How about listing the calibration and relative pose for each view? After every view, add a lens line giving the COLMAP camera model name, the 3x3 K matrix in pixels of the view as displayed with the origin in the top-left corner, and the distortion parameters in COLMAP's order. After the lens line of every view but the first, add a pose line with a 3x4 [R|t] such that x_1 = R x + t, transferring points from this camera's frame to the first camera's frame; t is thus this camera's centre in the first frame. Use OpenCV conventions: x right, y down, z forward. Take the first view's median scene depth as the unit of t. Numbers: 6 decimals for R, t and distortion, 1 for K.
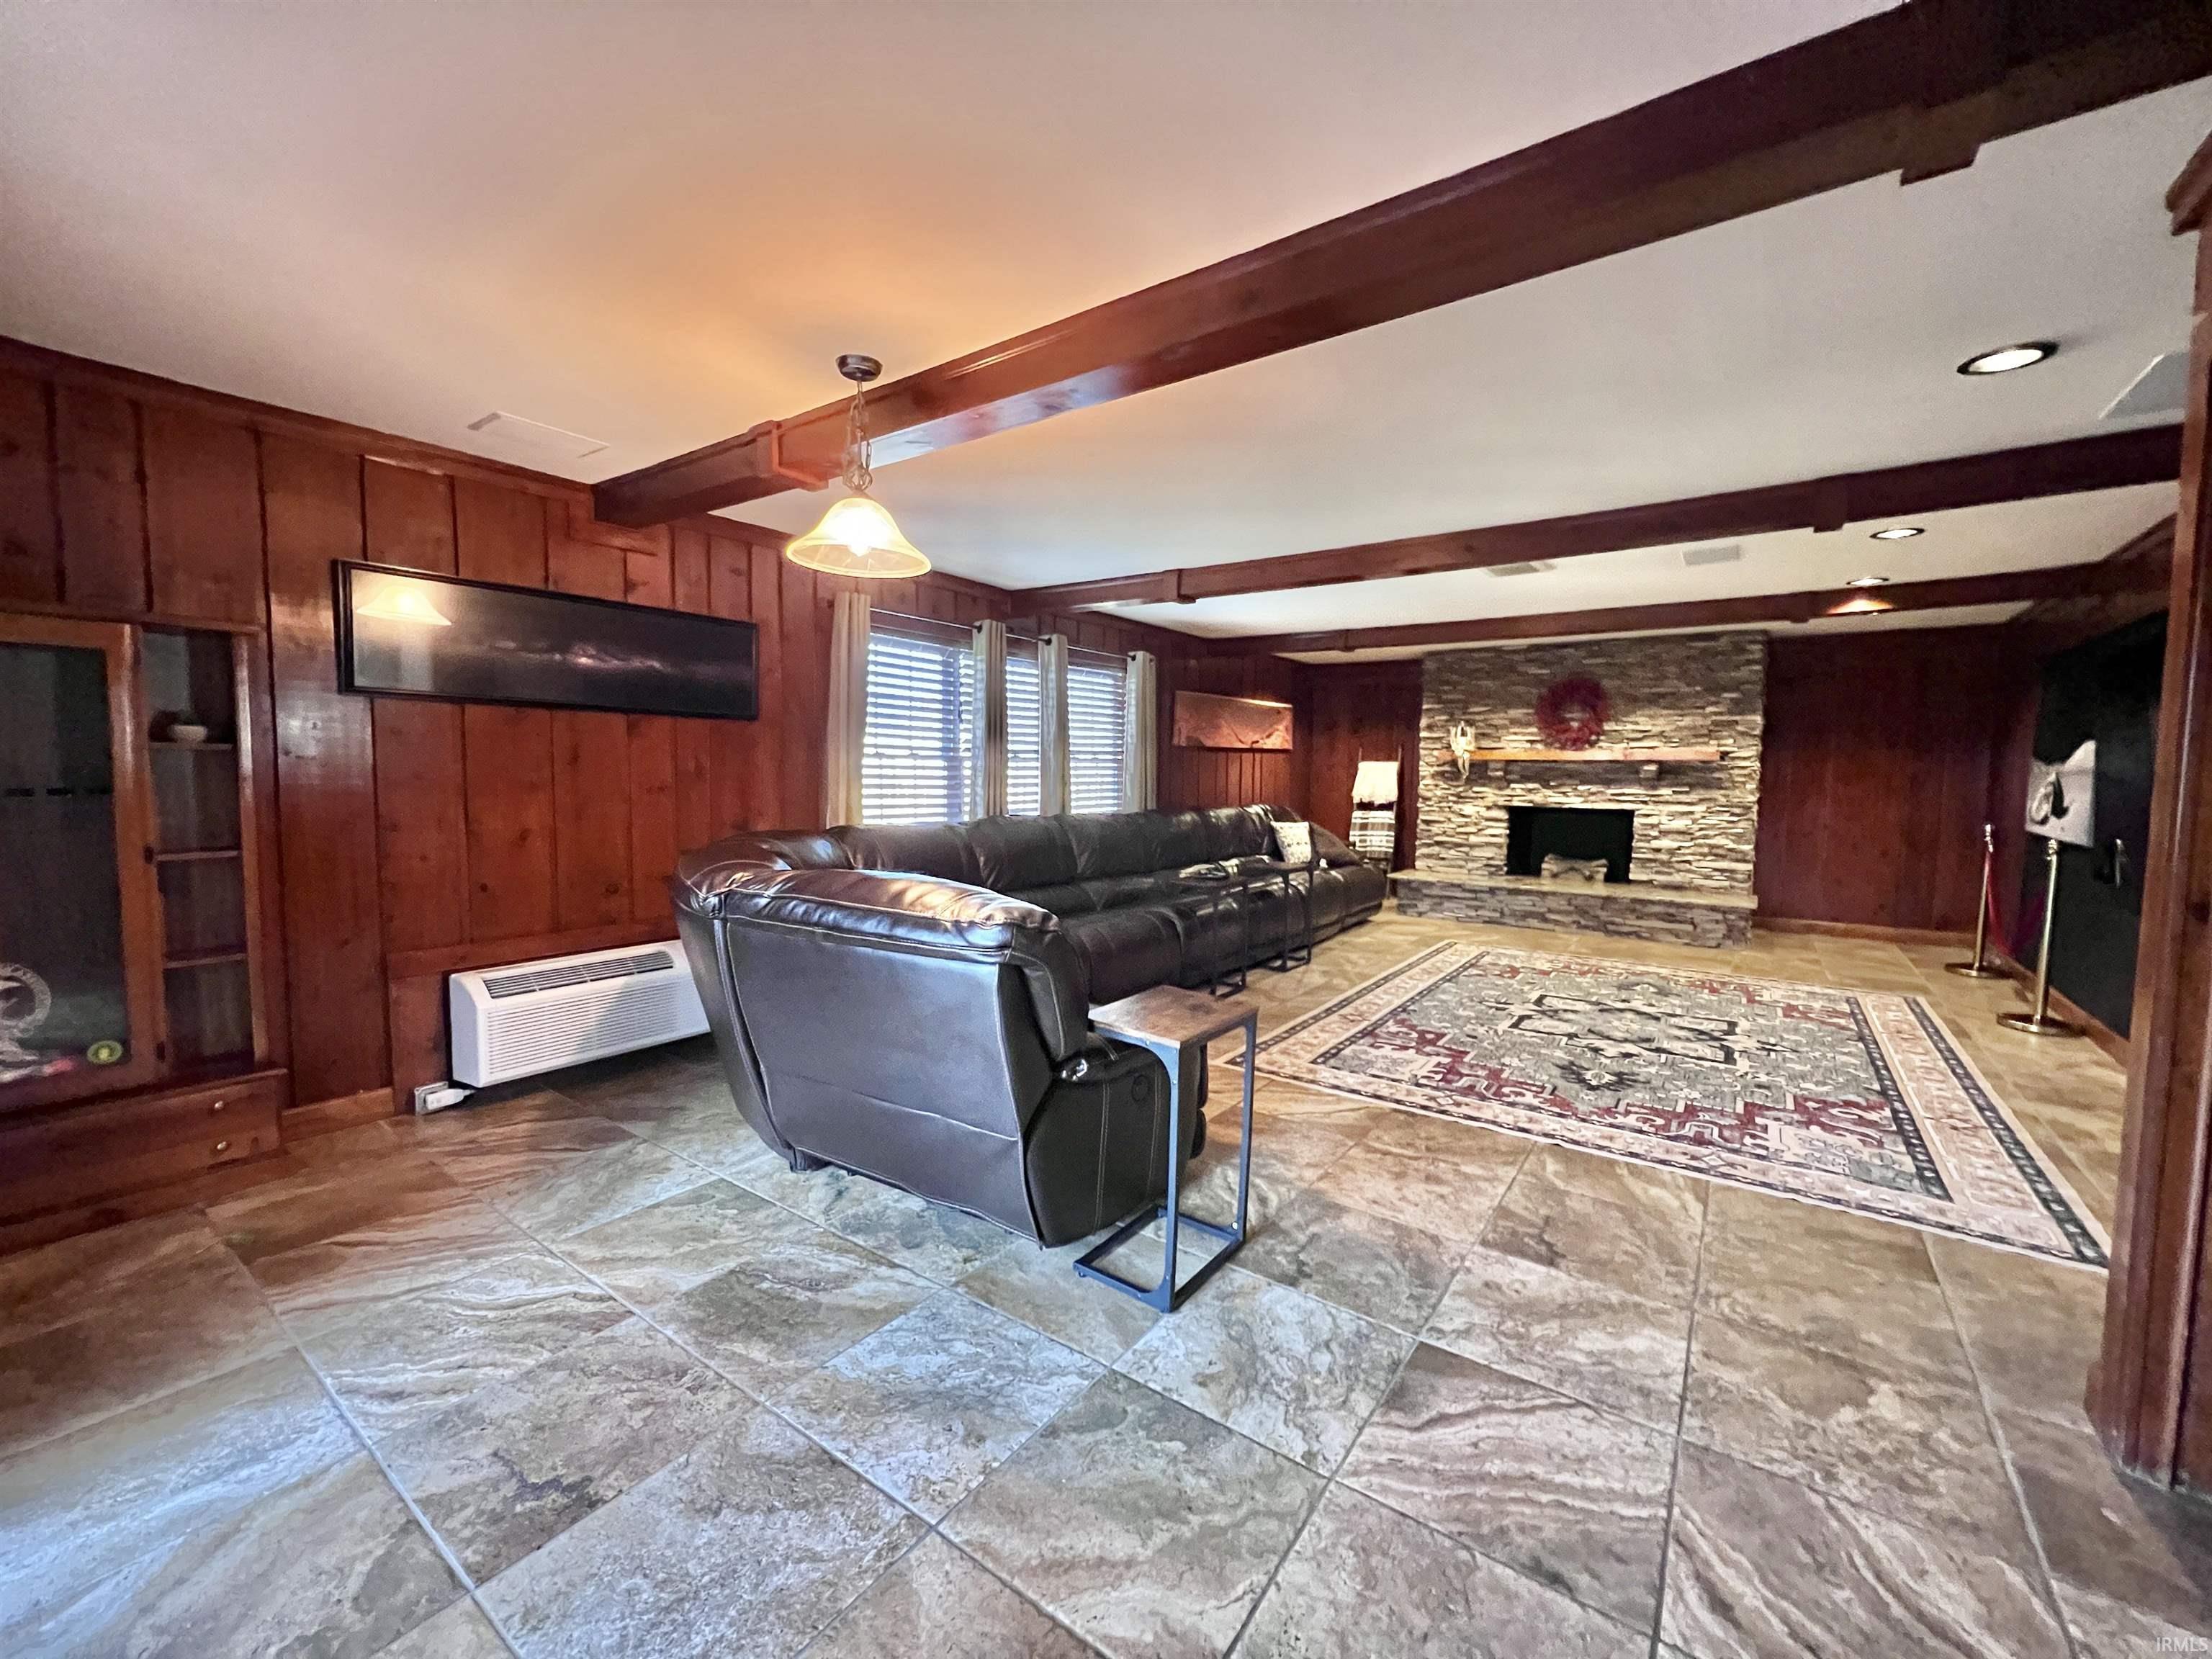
lens RADIAL K [[885.0, 0, 1112.1], [0, 885.0, 834.1], [0, 0, 1]] dist [-0.002132, 0.000723]
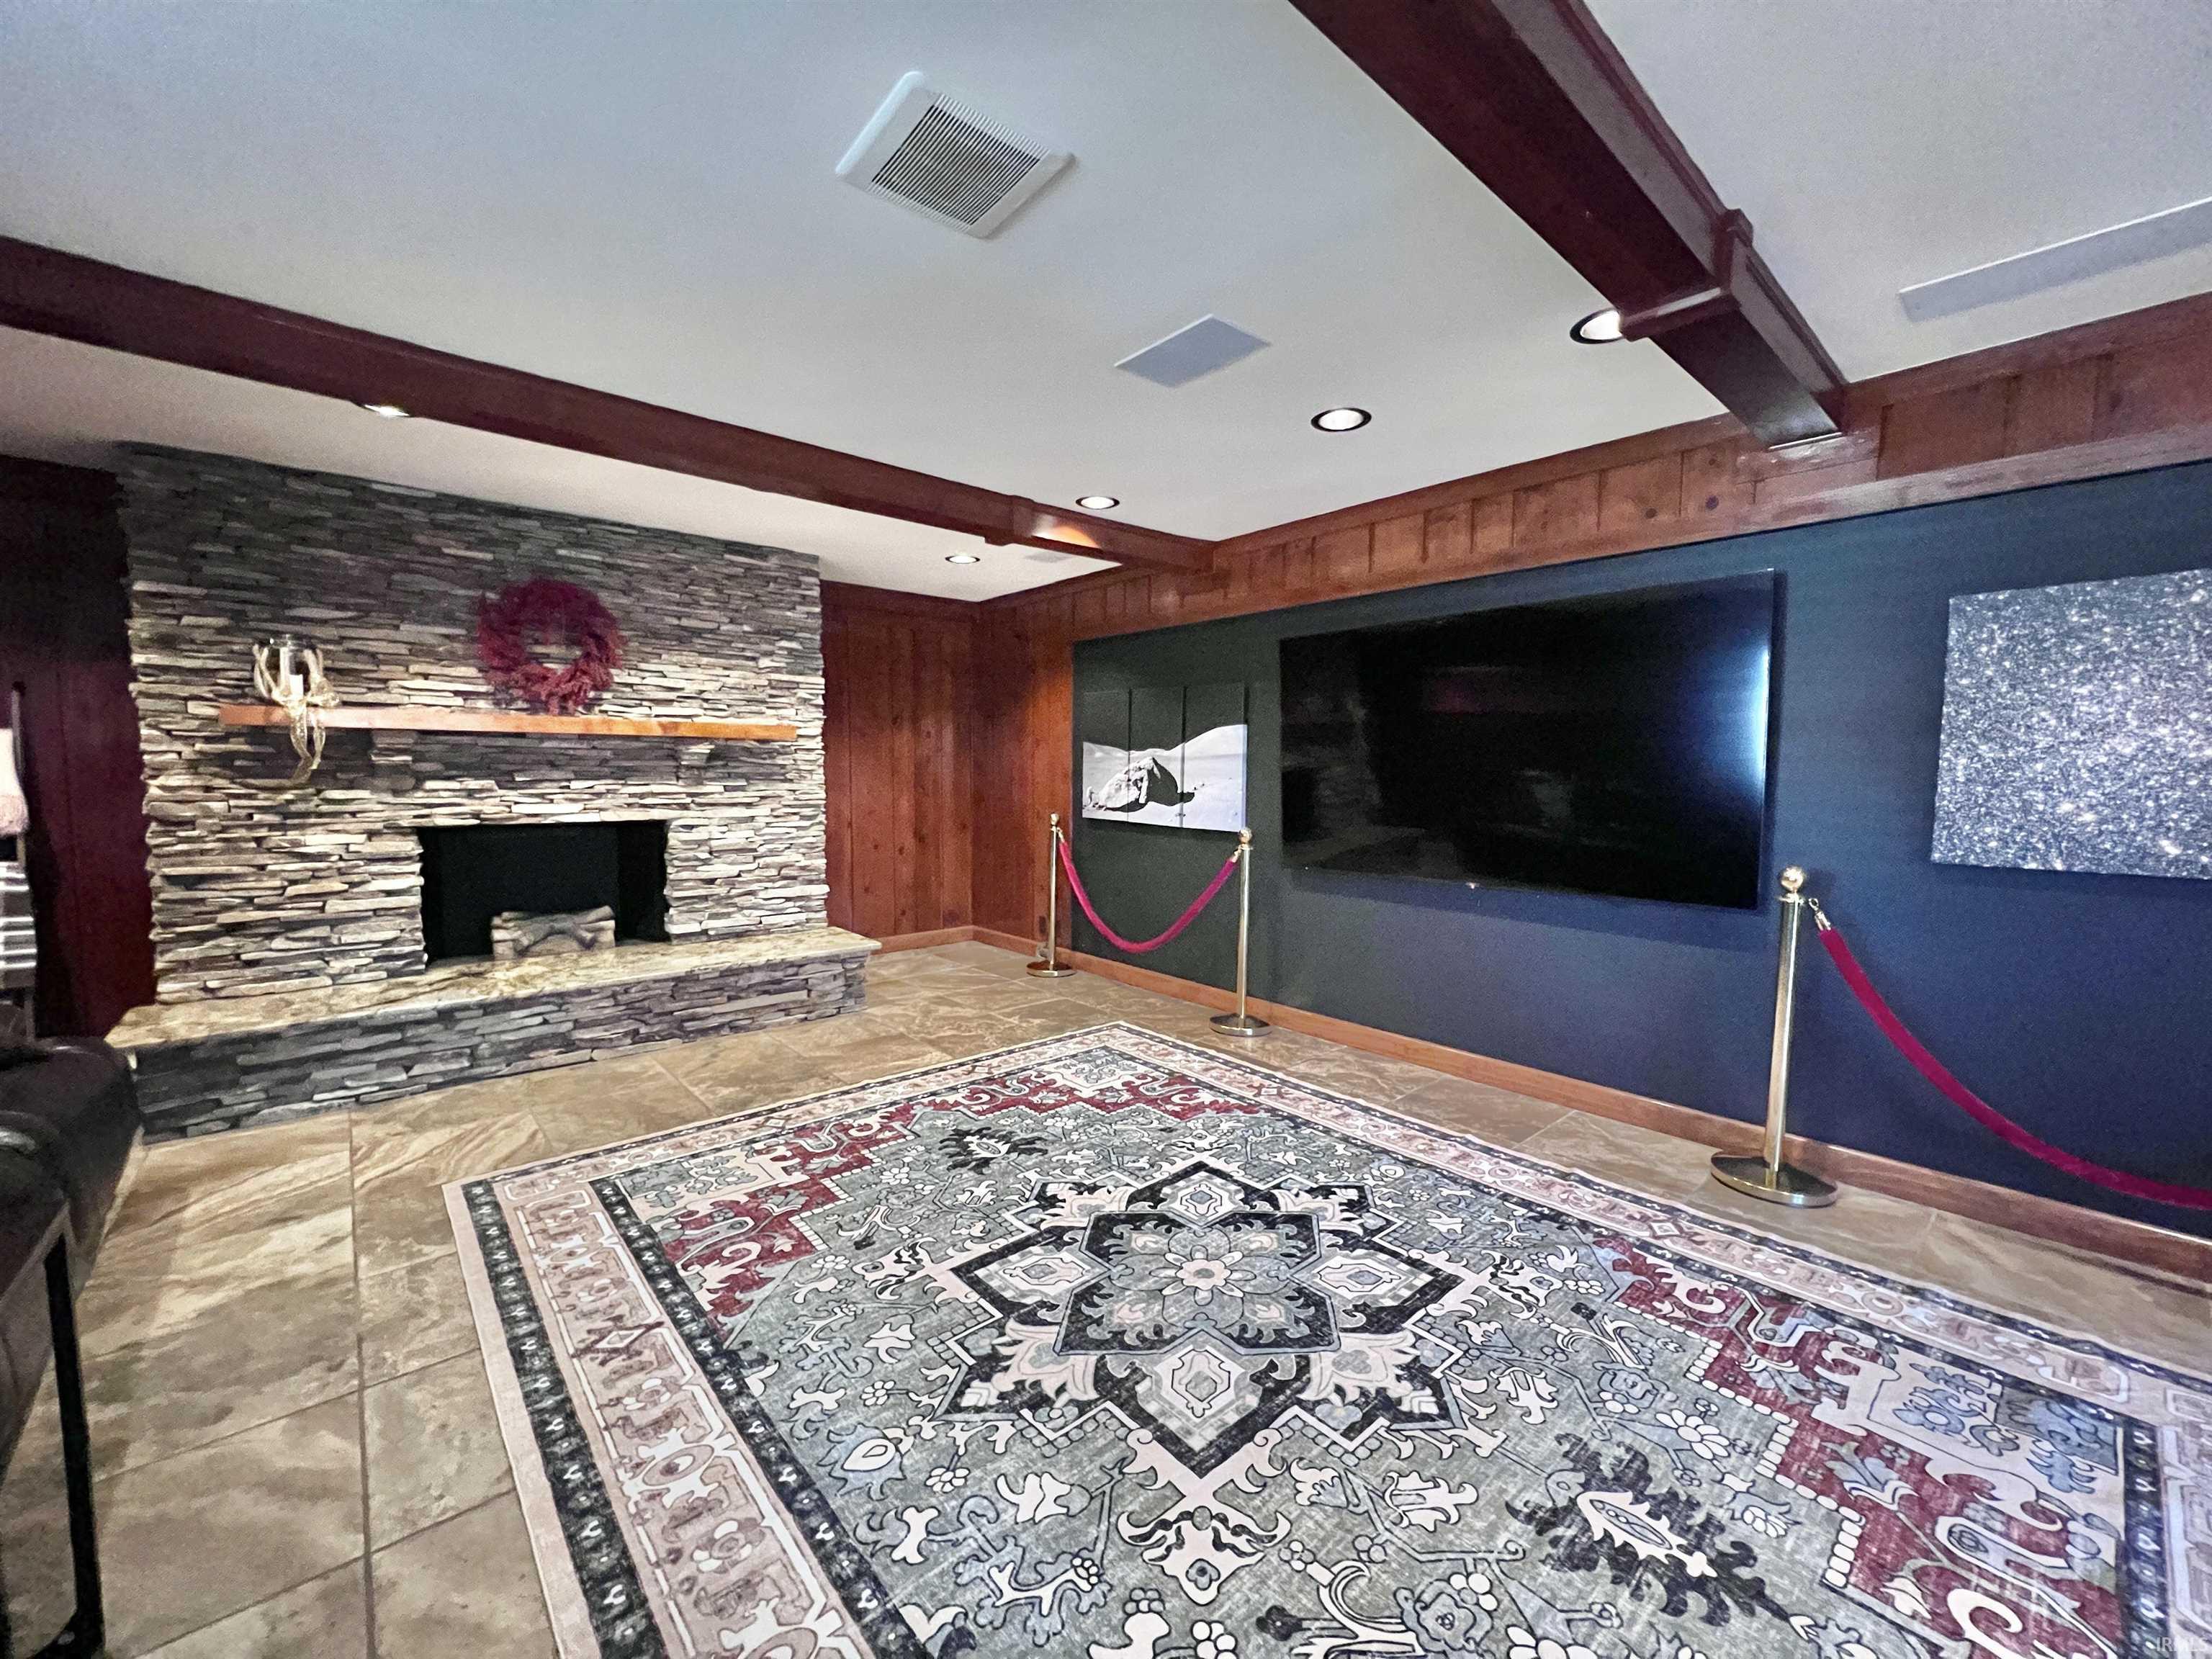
lens RADIAL K [[885.0, 0, 1112.1], [0, 885.0, 834.1], [0, 0, 1]] dist [-0.002132, 0.000723]
pose [[0.221340, -0.082446, 0.971705, 0.108141], [0.067679, 0.995316, 0.069033, -0.058581], [-0.972845, 0.050485, 0.225883, 0.866750]]
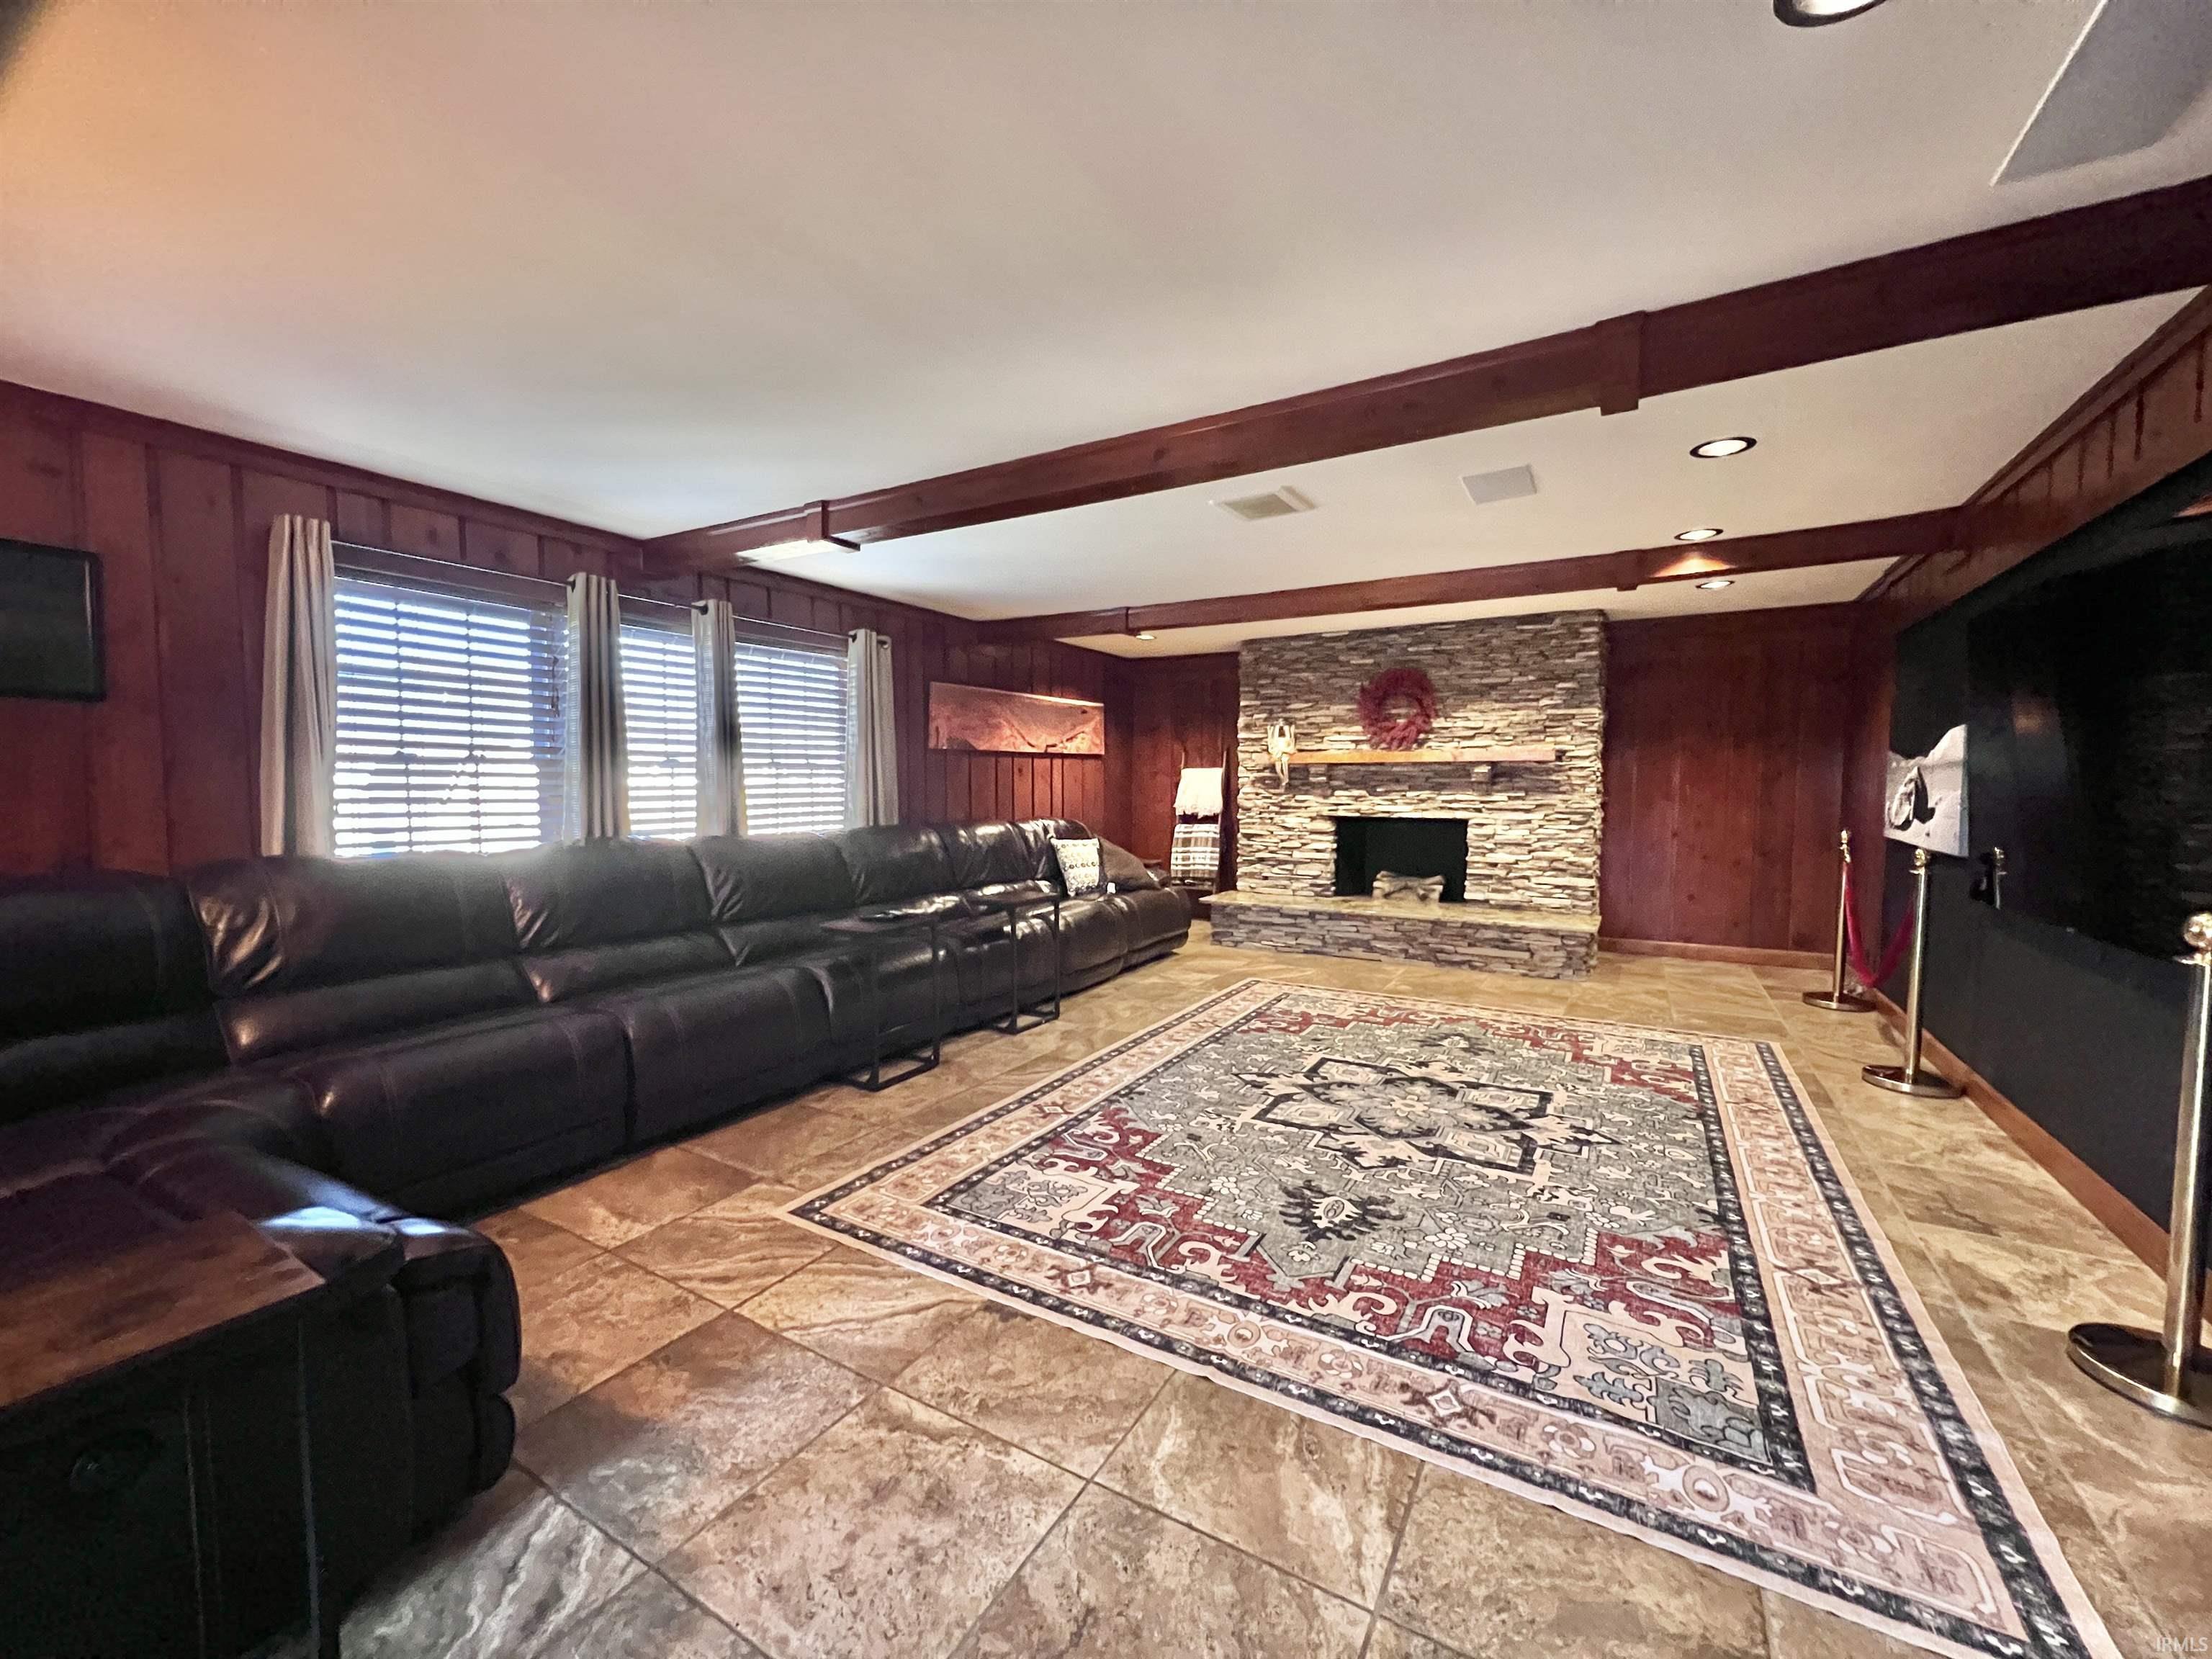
lens RADIAL K [[885.0, 0, 1112.1], [0, 885.0, 834.1], [0, 0, 1]] dist [-0.002132, 0.000723]
pose [[0.995676, -0.015877, 0.091525, 0.247825], [0.017455, 0.999712, -0.016459, -0.006249], [-0.091237, 0.017985, 0.995667, 0.254064]]
